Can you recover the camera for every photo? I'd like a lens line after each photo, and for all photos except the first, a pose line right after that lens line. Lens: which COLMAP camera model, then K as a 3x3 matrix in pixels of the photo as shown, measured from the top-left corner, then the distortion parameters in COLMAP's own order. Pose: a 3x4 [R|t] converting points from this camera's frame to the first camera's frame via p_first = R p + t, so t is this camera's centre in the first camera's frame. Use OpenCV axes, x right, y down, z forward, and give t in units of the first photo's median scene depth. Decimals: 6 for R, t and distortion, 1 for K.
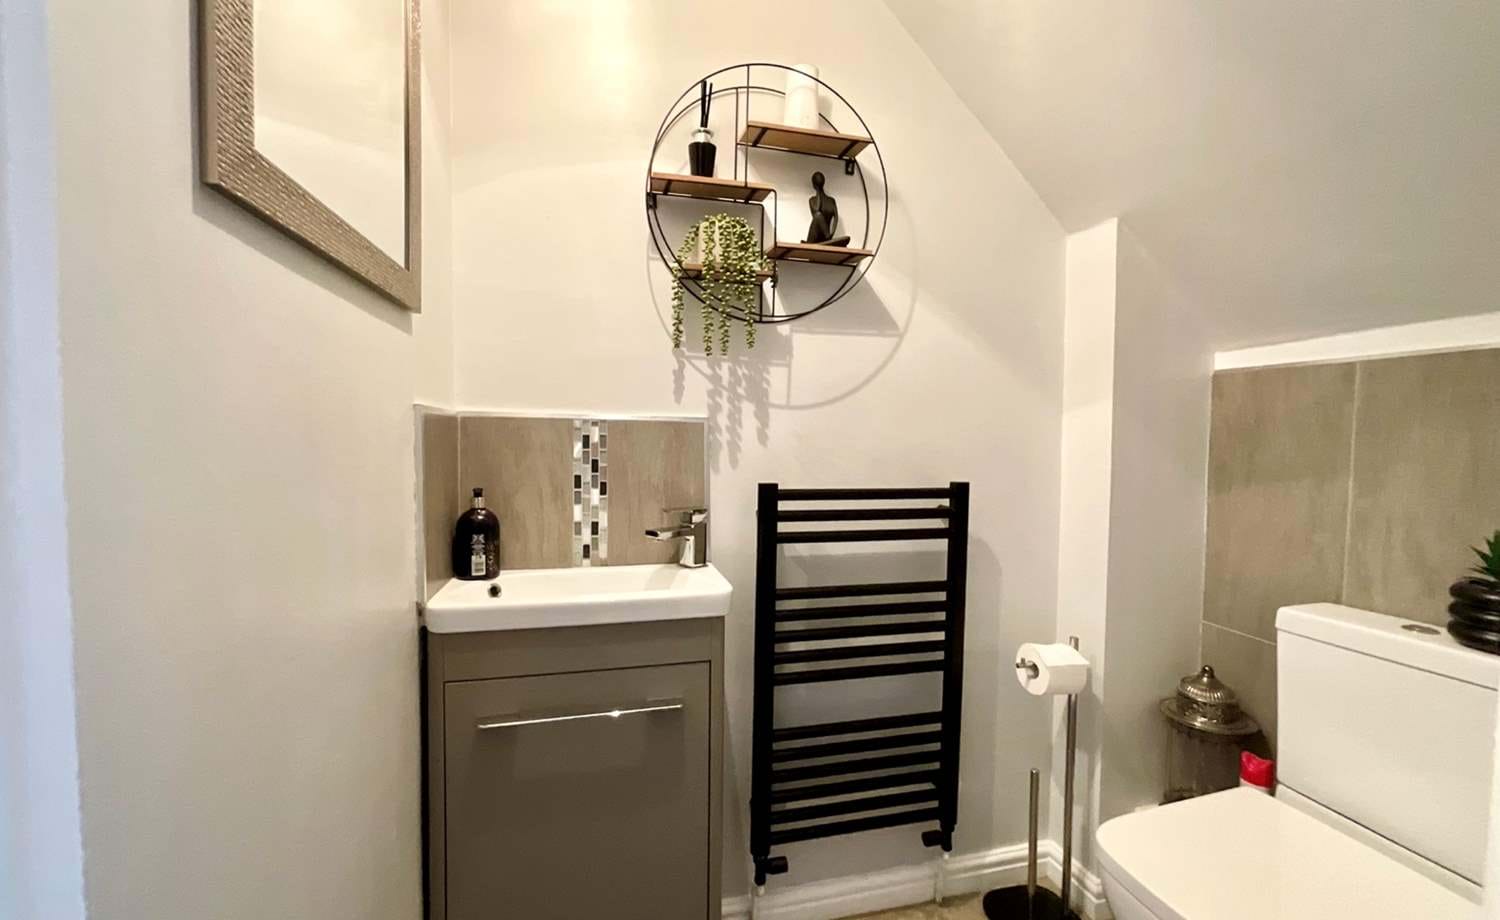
lens RADIAL K [[610.2, 0, 752.6], [0, 610.2, 459.8], [0, 0, 1]] dist [-0.002286, -0.000126]
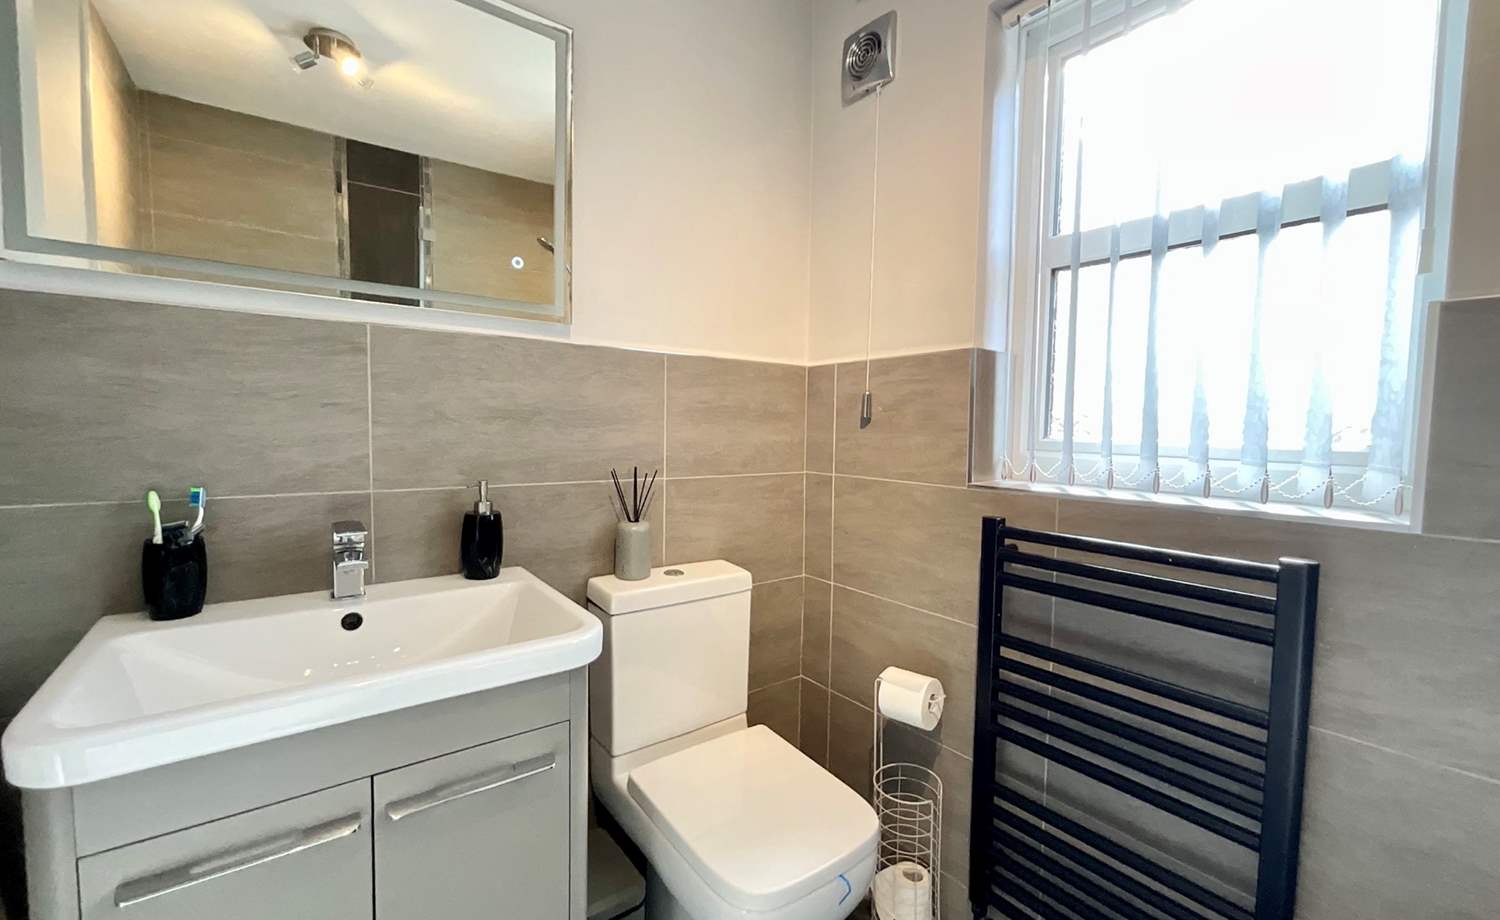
lens RADIAL K [[610.2, 0, 752.6], [0, 610.2, 459.8], [0, 0, 1]] dist [-0.002286, -0.000126]
pose [[0.402959, 0.056719, -0.913459, 0.703433], [-0.041592, 0.998182, 0.043631, -0.073825], [0.914272, 0.020411, 0.404586, 0.265097]]
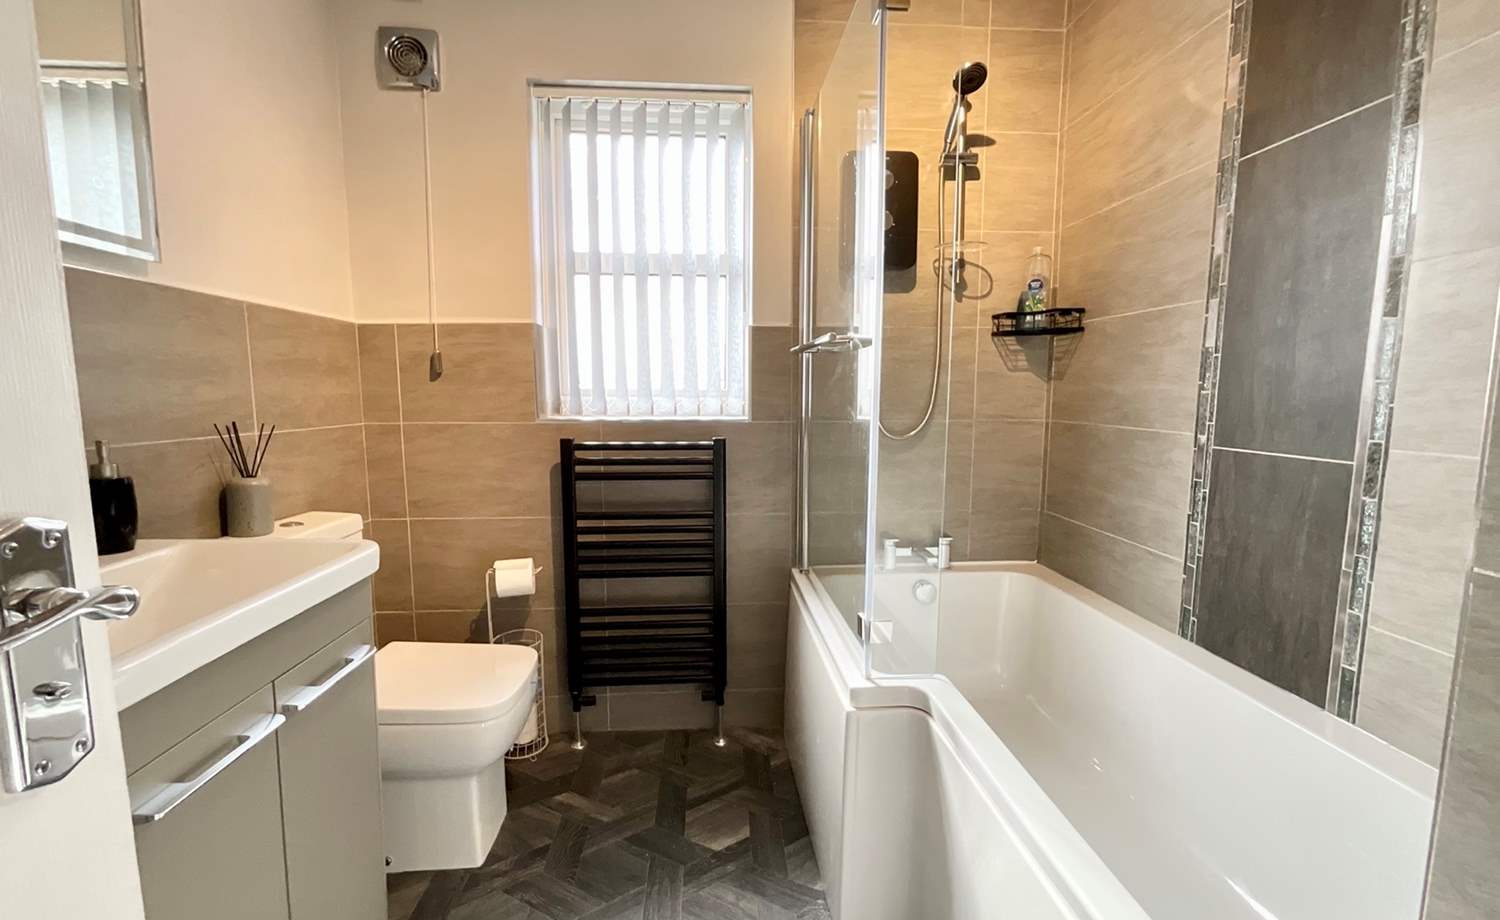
lens RADIAL K [[610.2, 0, 752.6], [0, 610.2, 459.8], [0, 0, 1]] dist [-0.002286, -0.000126]
pose [[0.987322, 0.016967, -0.157819, 0.659232], [-0.004063, 0.996646, 0.081731, -0.030351], [0.158677, -0.080053, 0.984080, -0.333401]]
